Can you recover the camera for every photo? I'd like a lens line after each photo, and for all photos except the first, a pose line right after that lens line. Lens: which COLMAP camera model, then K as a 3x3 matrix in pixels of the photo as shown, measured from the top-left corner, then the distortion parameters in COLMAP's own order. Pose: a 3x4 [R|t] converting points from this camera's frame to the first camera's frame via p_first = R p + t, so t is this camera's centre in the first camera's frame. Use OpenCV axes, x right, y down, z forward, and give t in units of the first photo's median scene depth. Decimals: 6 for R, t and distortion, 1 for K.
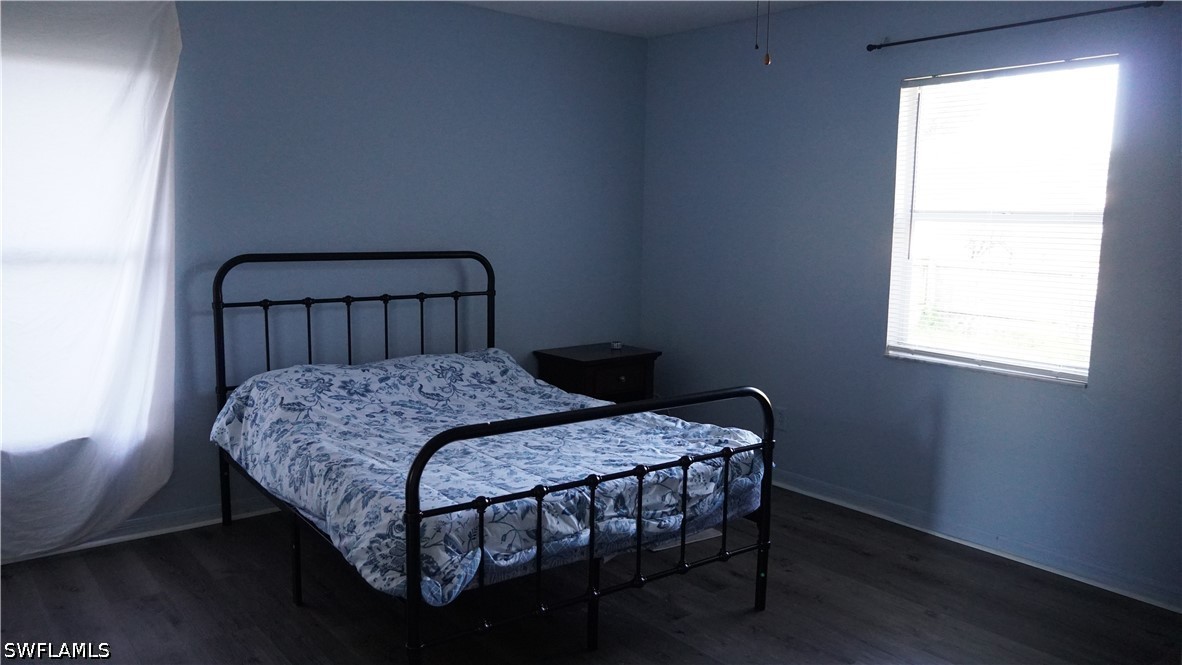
lens RADIAL K [[893.7, 0, 591.0], [0, 893.7, 332.5], [0, 0, 1]] dist [-0.048001, 0.087235]
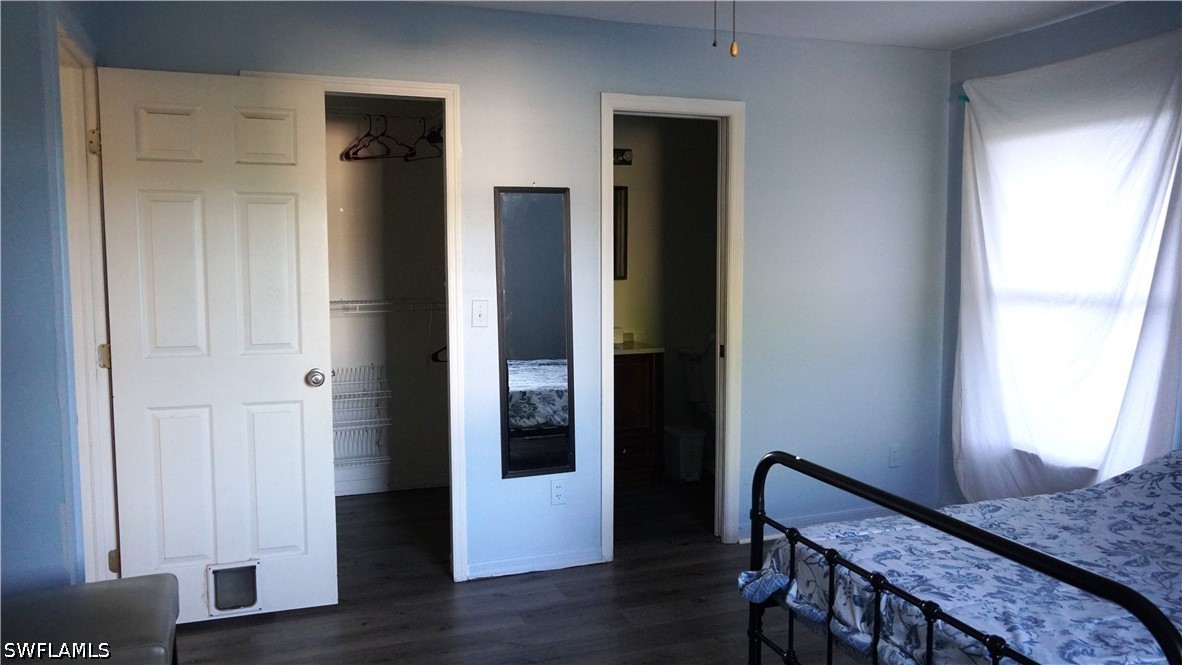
lens RADIAL K [[893.7, 0, 591.0], [0, 893.7, 332.5], [0, 0, 1]] dist [-0.048001, 0.087235]
pose [[-0.308218, 0.063445, -0.949198, 0.776535], [-0.126319, 0.986209, 0.106937, -0.101420], [0.942892, 0.152861, -0.295953, 0.898349]]
